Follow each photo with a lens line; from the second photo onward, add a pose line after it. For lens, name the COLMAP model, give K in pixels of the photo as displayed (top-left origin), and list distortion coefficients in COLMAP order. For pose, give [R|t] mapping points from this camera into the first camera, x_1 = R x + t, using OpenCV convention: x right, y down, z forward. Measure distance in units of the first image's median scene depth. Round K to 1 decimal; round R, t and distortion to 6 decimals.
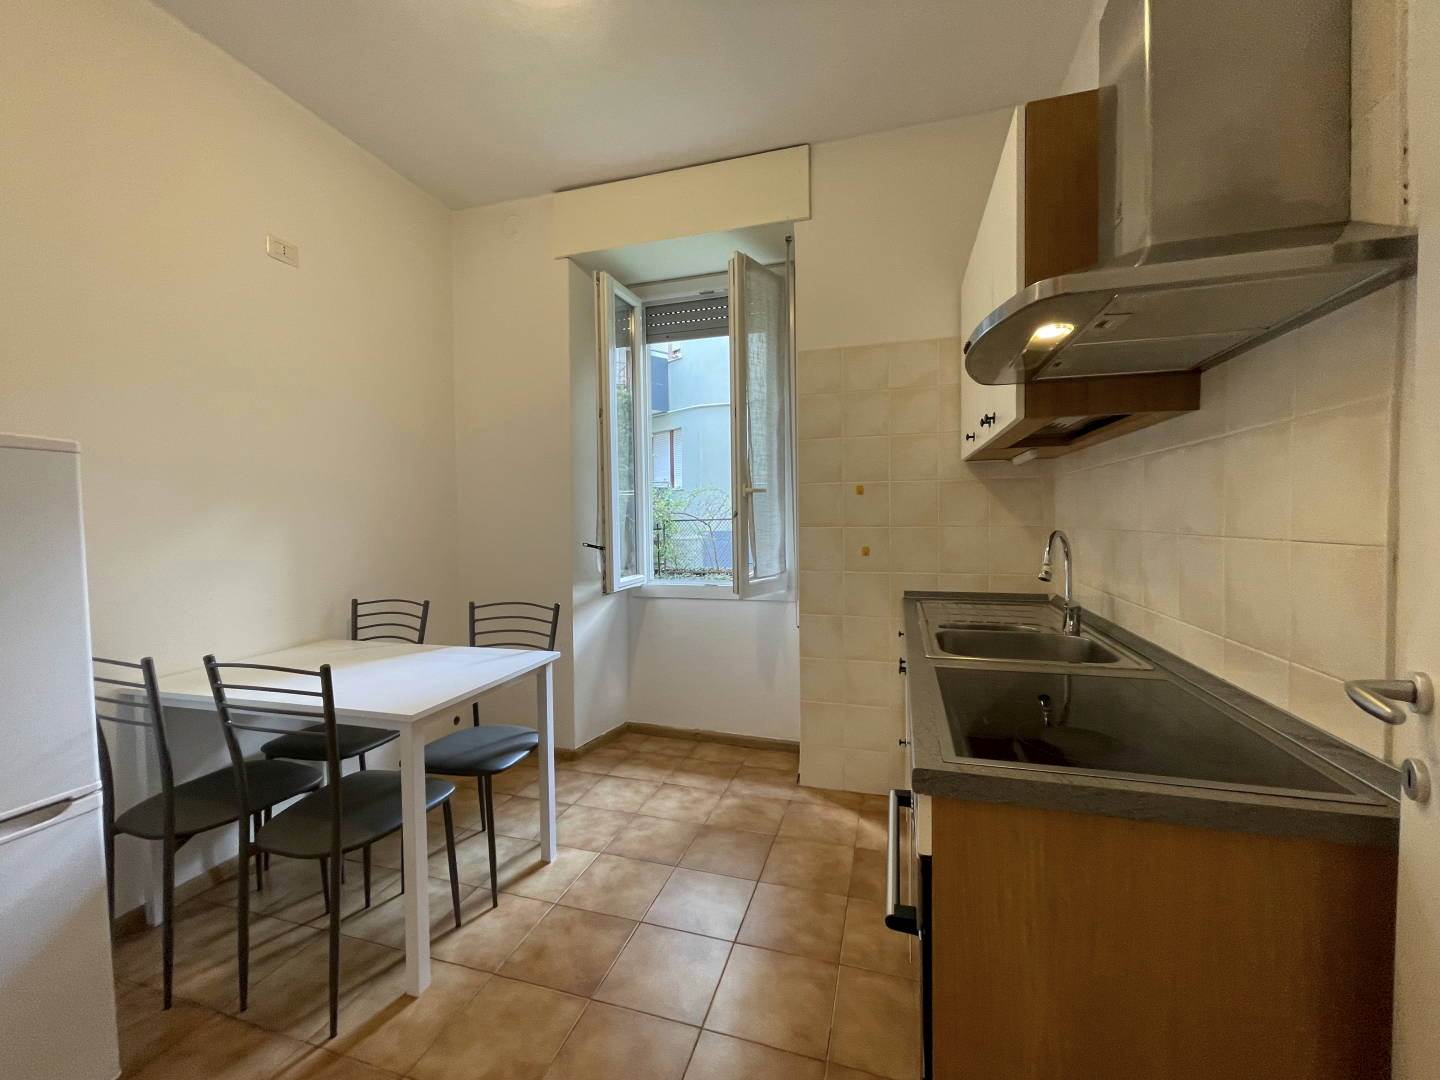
lens RADIAL K [[585.1, 0, 719.1], [0, 585.1, 532.4], [0, 0, 1]] dist [-0.004141, 0.000887]
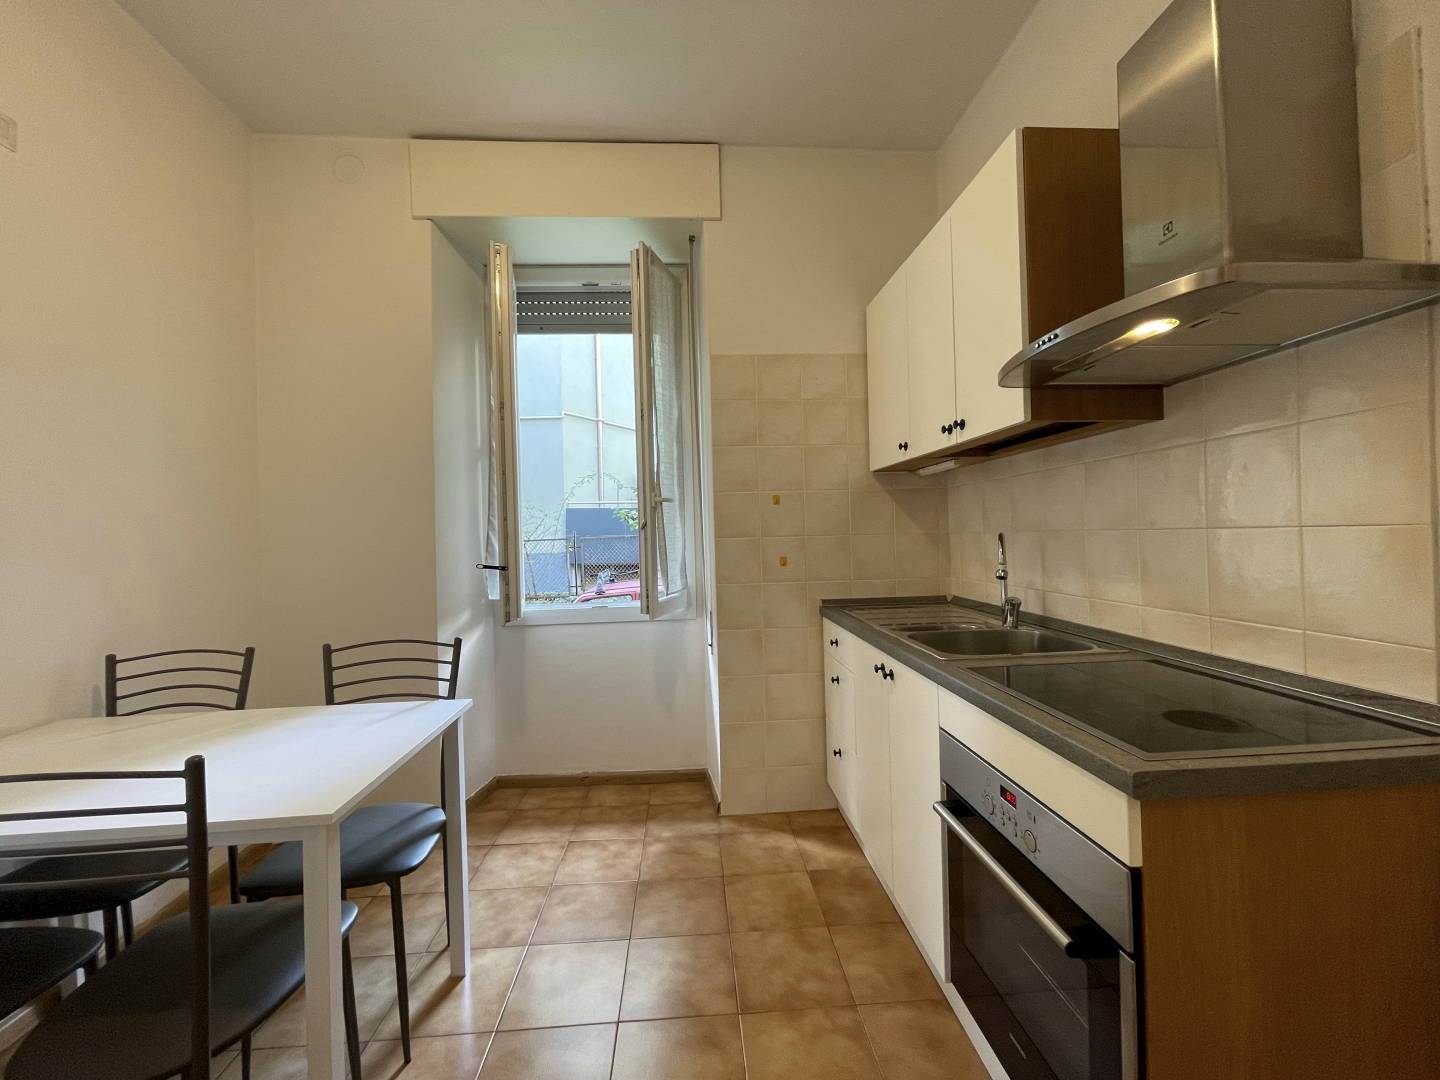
lens RADIAL K [[585.1, 0, 719.1], [0, 585.1, 532.4], [0, 0, 1]] dist [-0.004141, 0.000887]
pose [[0.937296, -0.012731, 0.348301, -0.195472], [0.025844, 0.999120, -0.033028, 0.012961], [-0.347574, 0.039959, 0.936801, 0.116846]]
